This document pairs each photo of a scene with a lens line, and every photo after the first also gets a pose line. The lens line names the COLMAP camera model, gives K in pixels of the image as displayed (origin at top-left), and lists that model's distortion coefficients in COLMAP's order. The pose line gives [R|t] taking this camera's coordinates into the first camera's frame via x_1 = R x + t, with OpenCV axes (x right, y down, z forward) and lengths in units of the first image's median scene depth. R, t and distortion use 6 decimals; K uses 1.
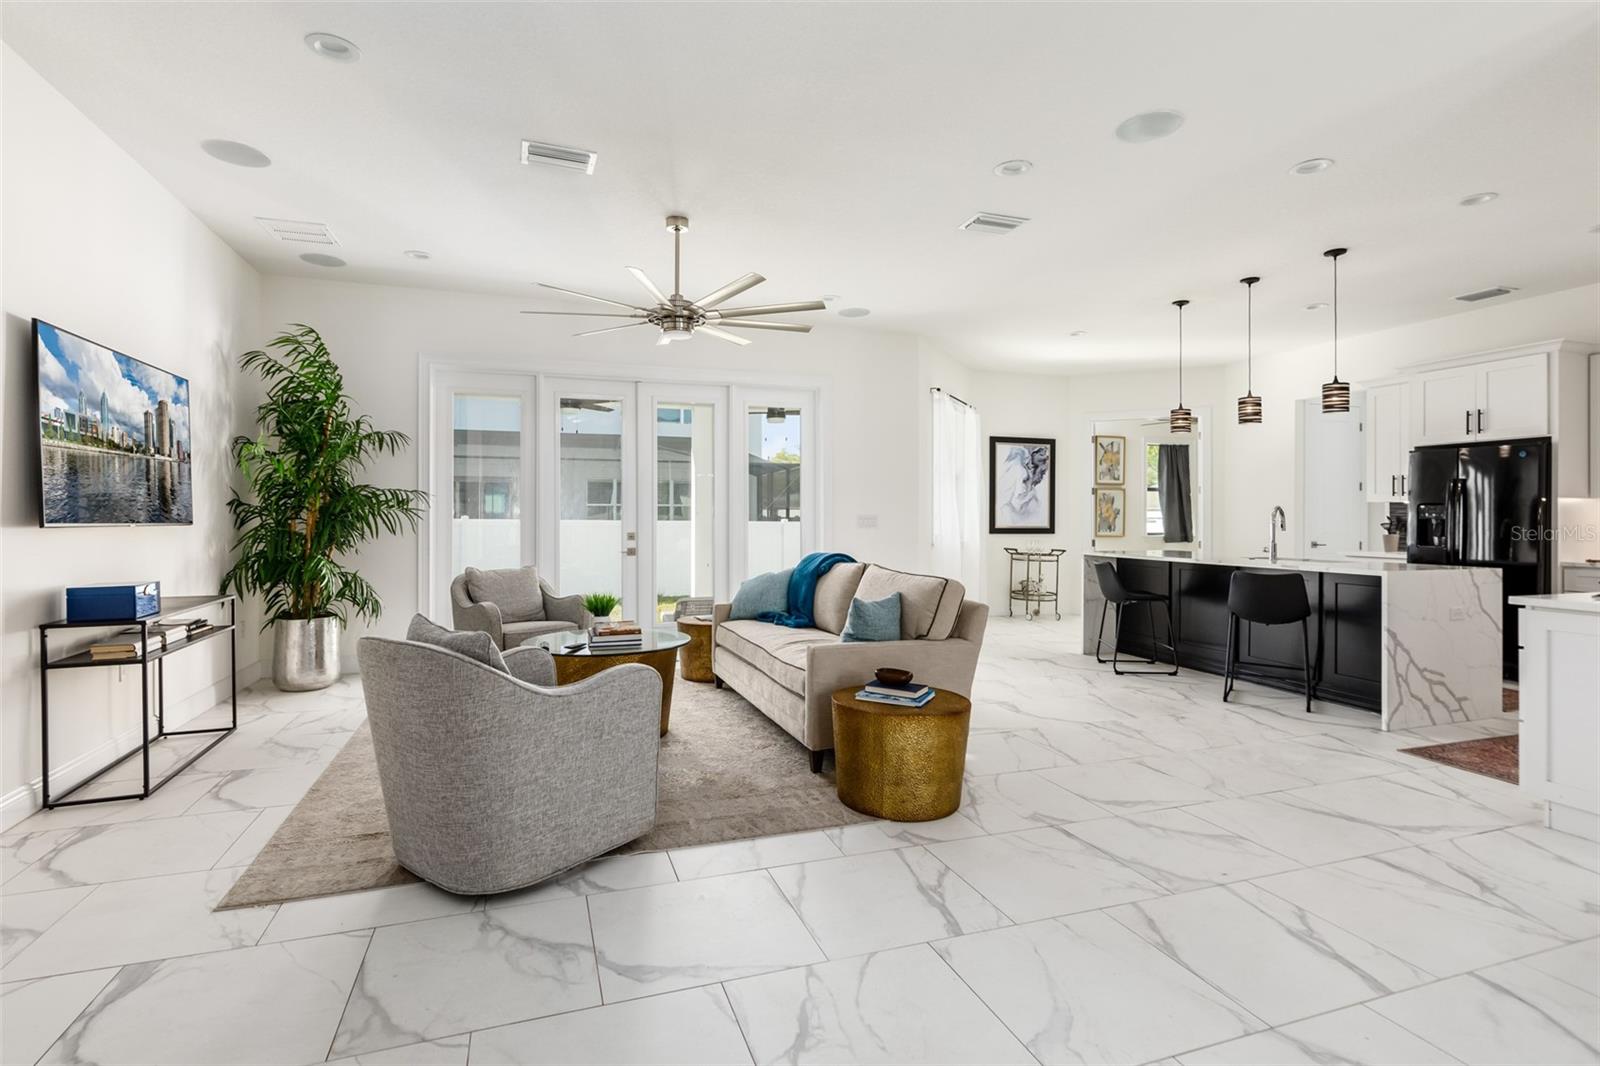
lens RADIAL K [[750.9, 0, 794.8], [0, 750.9, 536.1], [0, 0, 1]] dist [-0.001918, -0.001215]
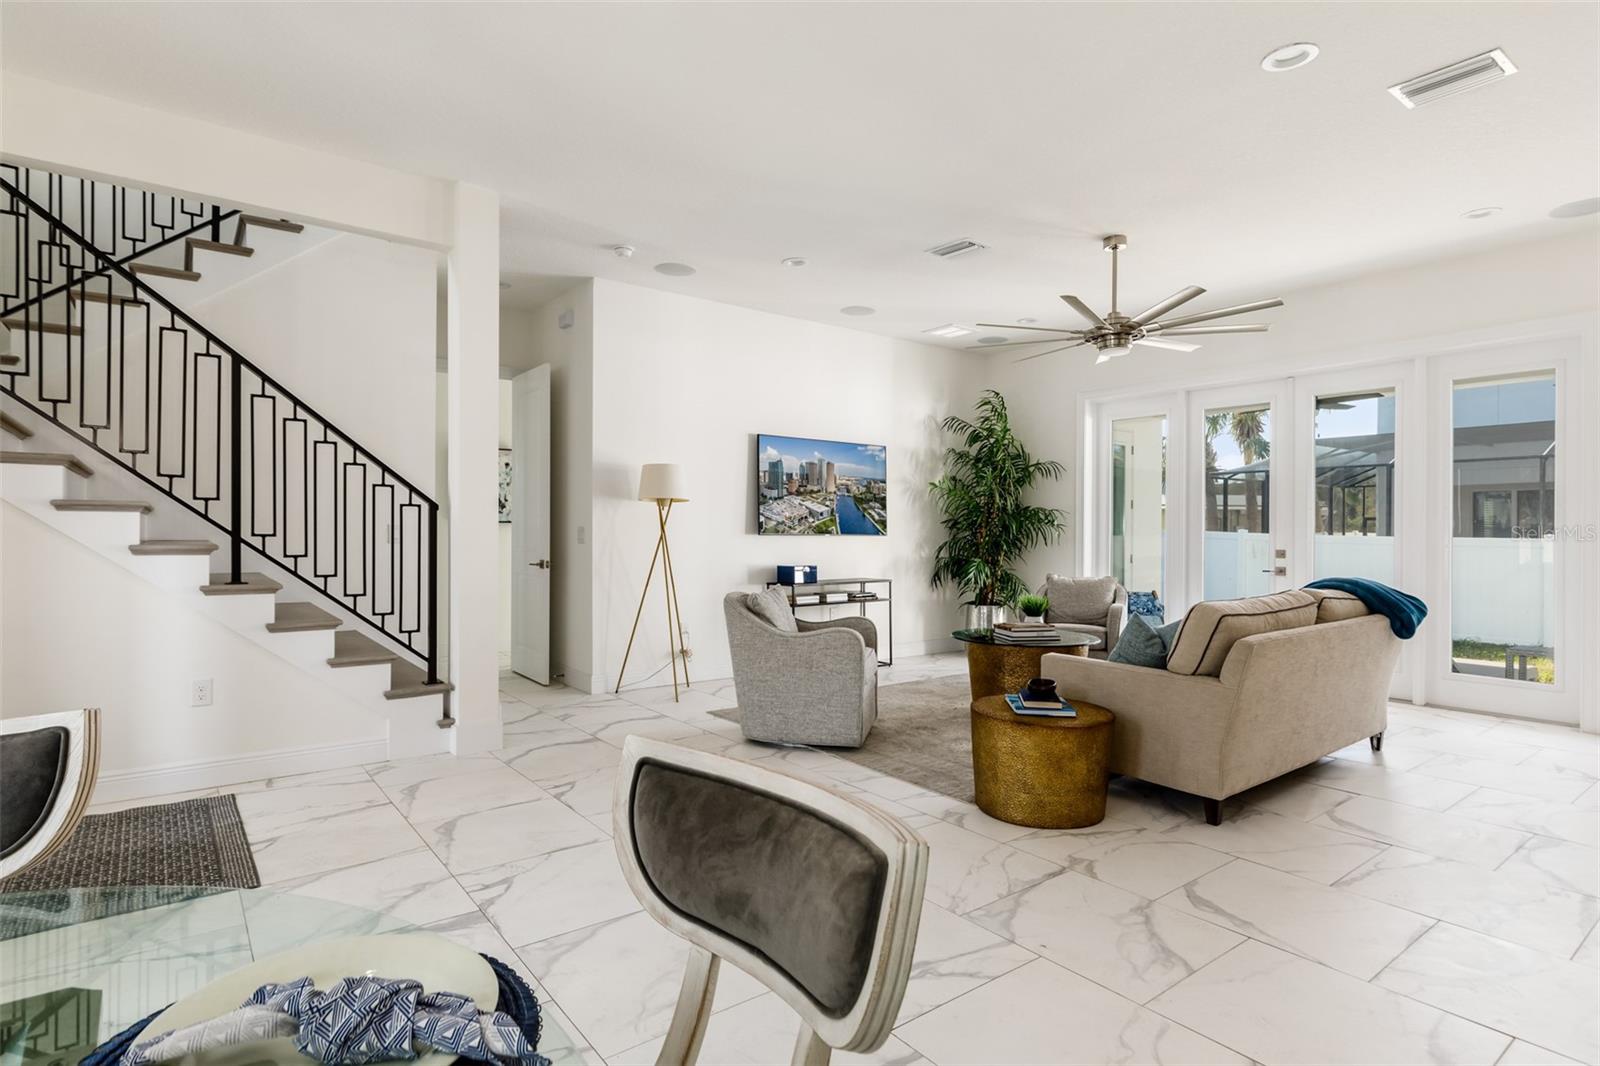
lens RADIAL K [[817.0, 0, 837.3], [0, 817.0, 577.4], [0, 0, 1]] dist [-0.001127, -0.000201]
pose [[0.356216, 0.052557, -0.932924, 0.927356], [-0.028668, 0.998562, 0.045308, -0.001519], [0.933964, 0.010606, 0.357210, 0.309715]]
